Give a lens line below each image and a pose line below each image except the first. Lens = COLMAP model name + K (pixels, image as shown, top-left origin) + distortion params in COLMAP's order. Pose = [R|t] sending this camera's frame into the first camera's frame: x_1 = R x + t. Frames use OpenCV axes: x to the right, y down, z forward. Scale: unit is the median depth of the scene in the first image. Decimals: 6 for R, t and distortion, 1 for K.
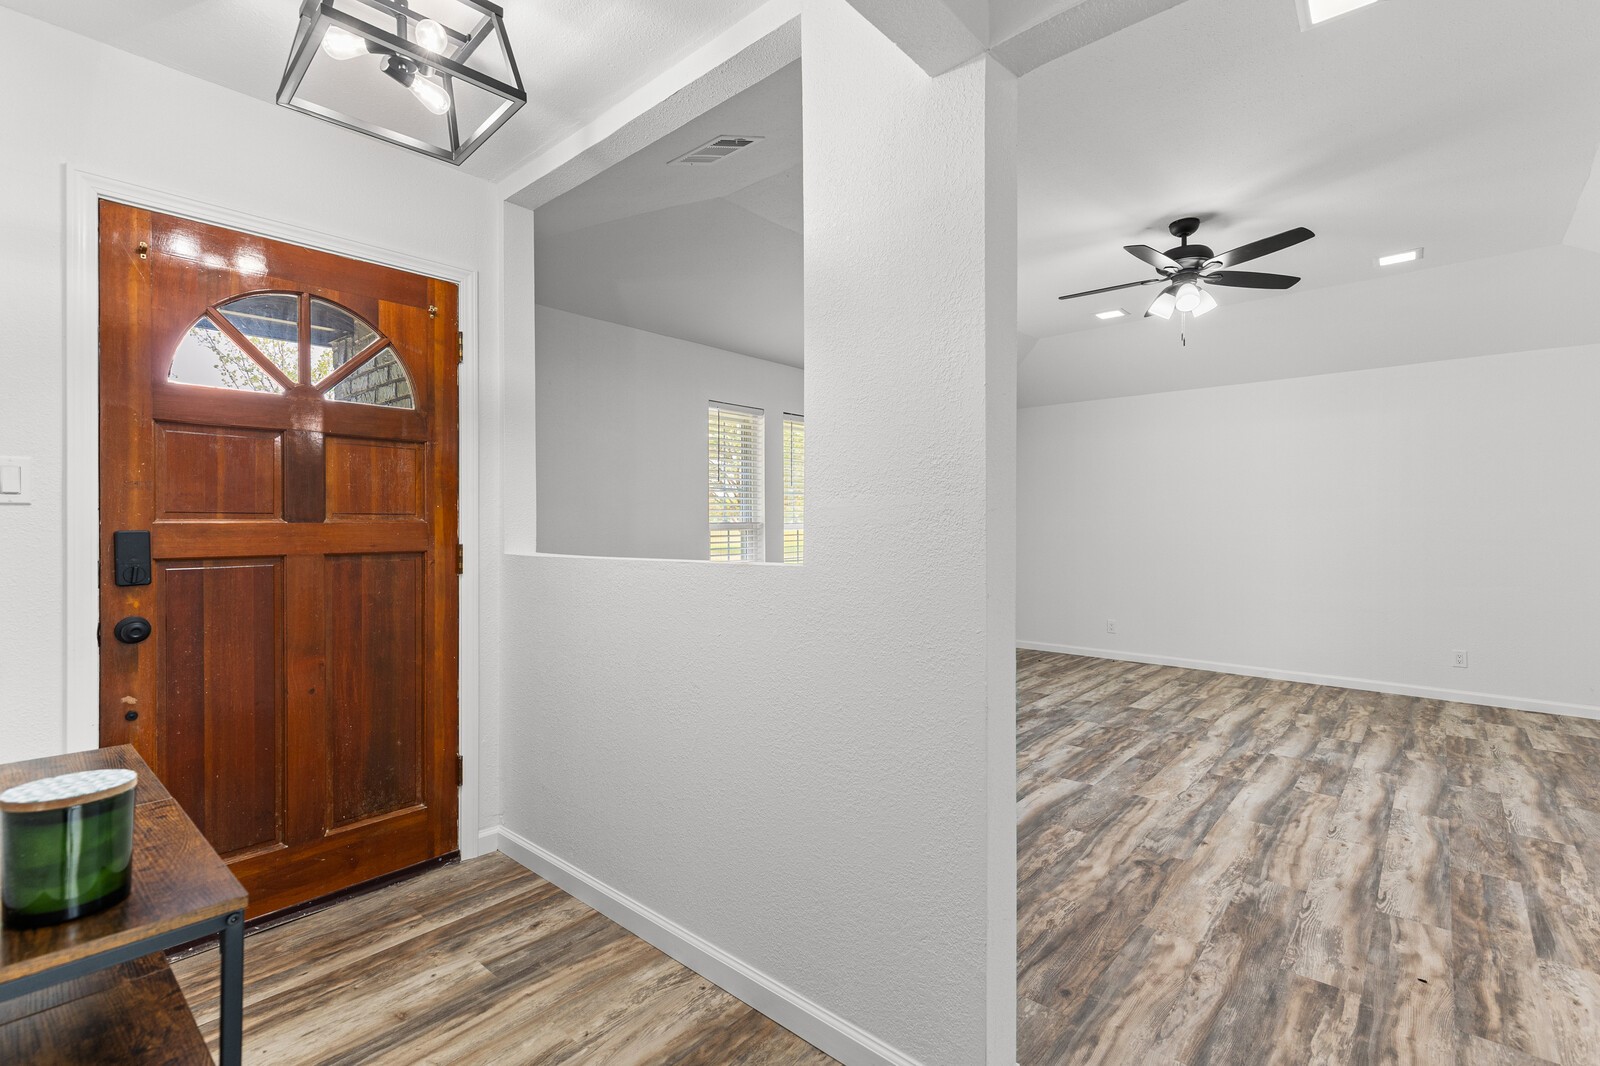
lens RADIAL K [[735.0, 0, 800.0], [0, 735.0, 533.0], [0, 0, 1]] dist [0.006033, 0.000695]
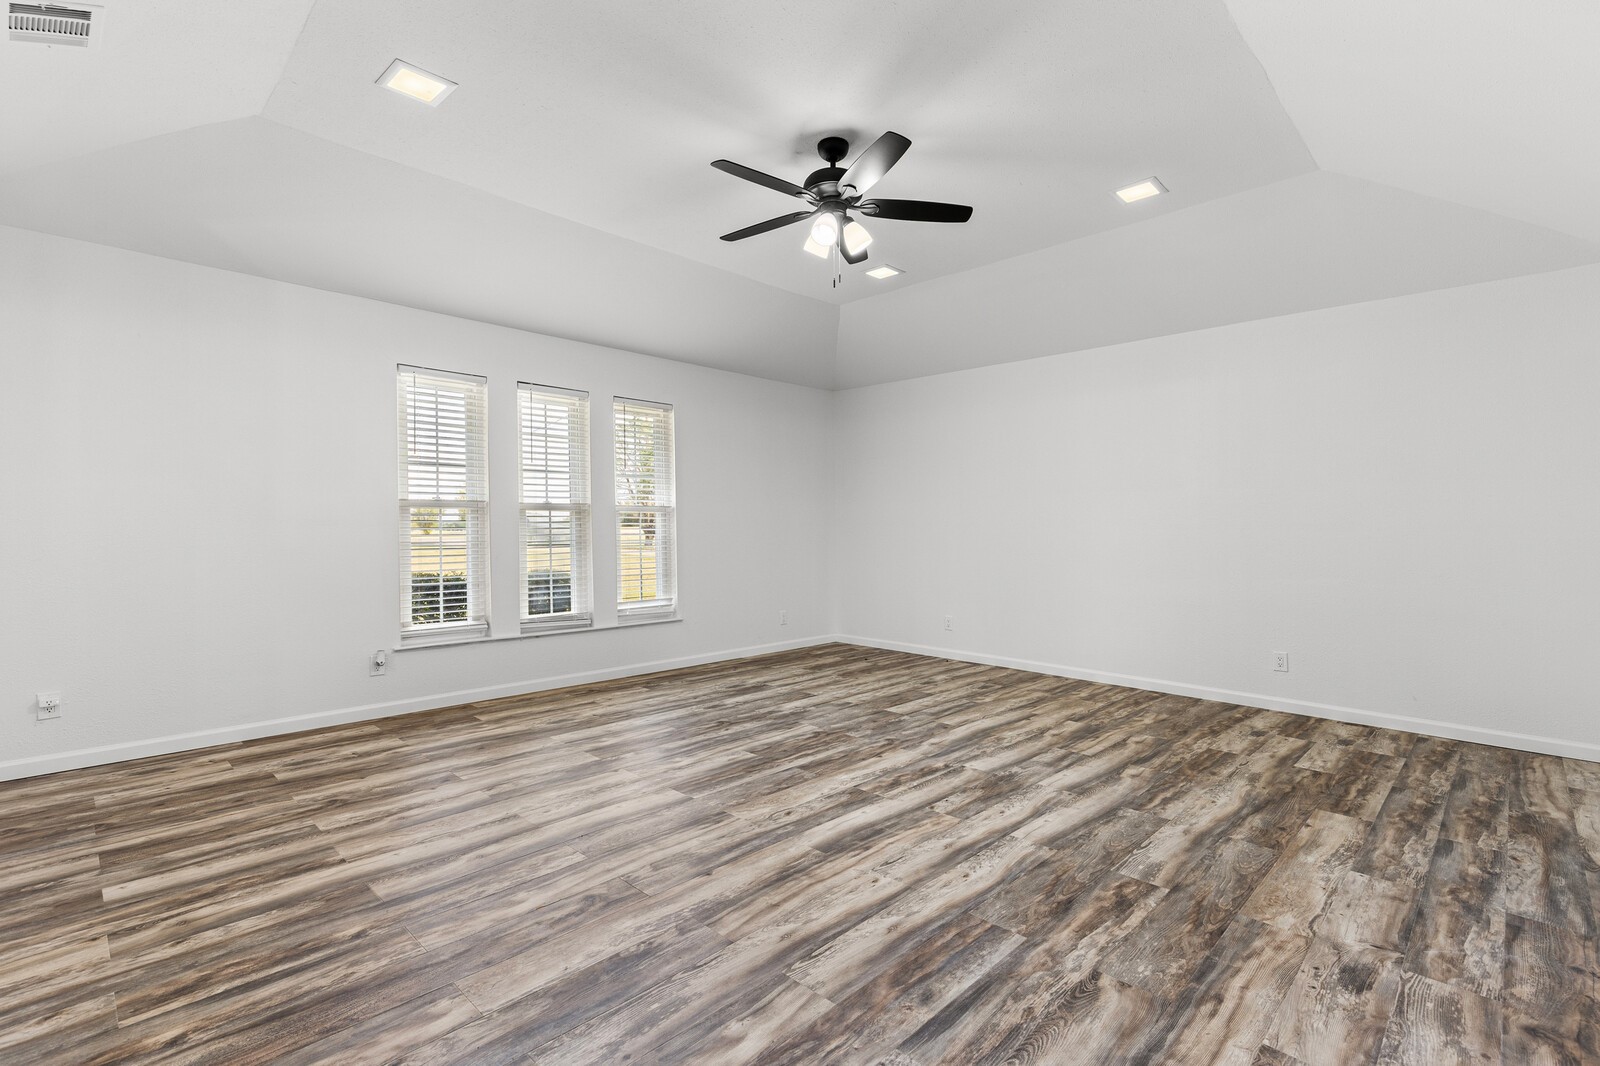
lens RADIAL K [[733.4, 0, 801.4], [0, 733.4, 525.3], [0, 0, 1]] dist [0.008191, -0.001253]
pose [[0.998615, 0.004660, -0.052409, 0.615867], [-0.005455, 0.999872, -0.015043, 0.043141], [0.052332, 0.015308, 0.998512, 0.170751]]
